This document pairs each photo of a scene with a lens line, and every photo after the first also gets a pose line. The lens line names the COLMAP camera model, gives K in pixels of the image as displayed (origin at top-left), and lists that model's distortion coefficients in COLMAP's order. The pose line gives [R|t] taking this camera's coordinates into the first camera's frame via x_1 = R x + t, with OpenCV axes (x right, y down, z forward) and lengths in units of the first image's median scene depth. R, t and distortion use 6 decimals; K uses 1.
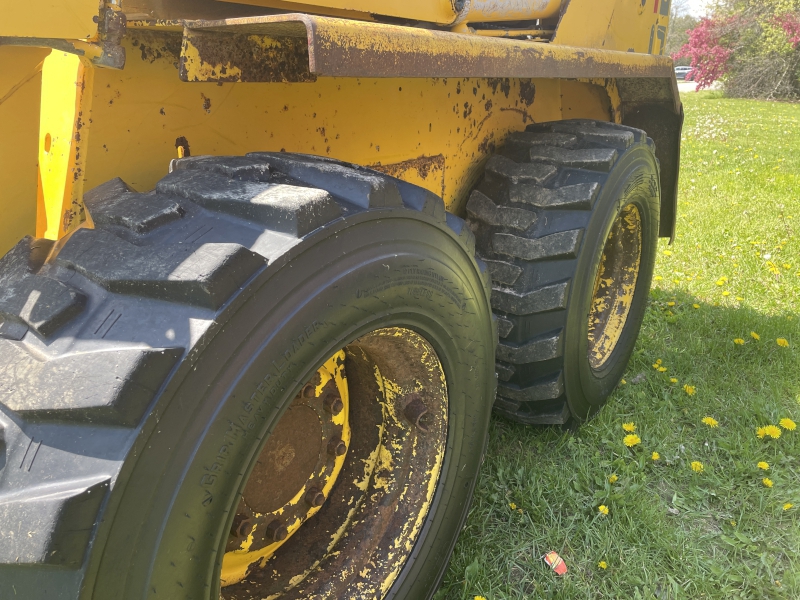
lens RADIAL K [[605.9, 0, 397.0], [0, 605.9, 299.8], [0, 0, 1]] dist [0.039102, -0.033986]
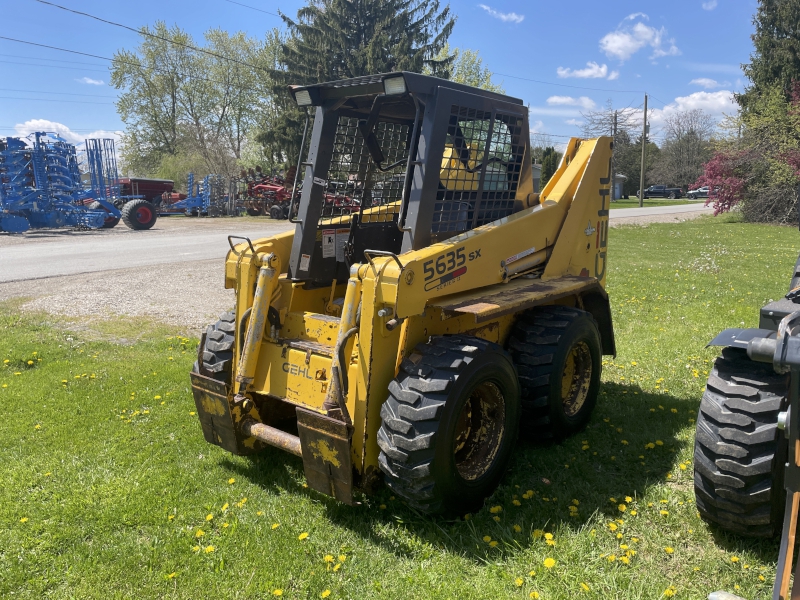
lens RADIAL K [[605.9, 0, 401.4], [0, 605.9, 295.3], [0, 0, 1]] dist [0.039102, -0.033986]
pose [[0.998517, 0.003050, -0.054348, -0.187832], [-0.013023, 0.982817, -0.184122, 0.114613], [0.052853, 0.184556, 0.981400, -1.484002]]
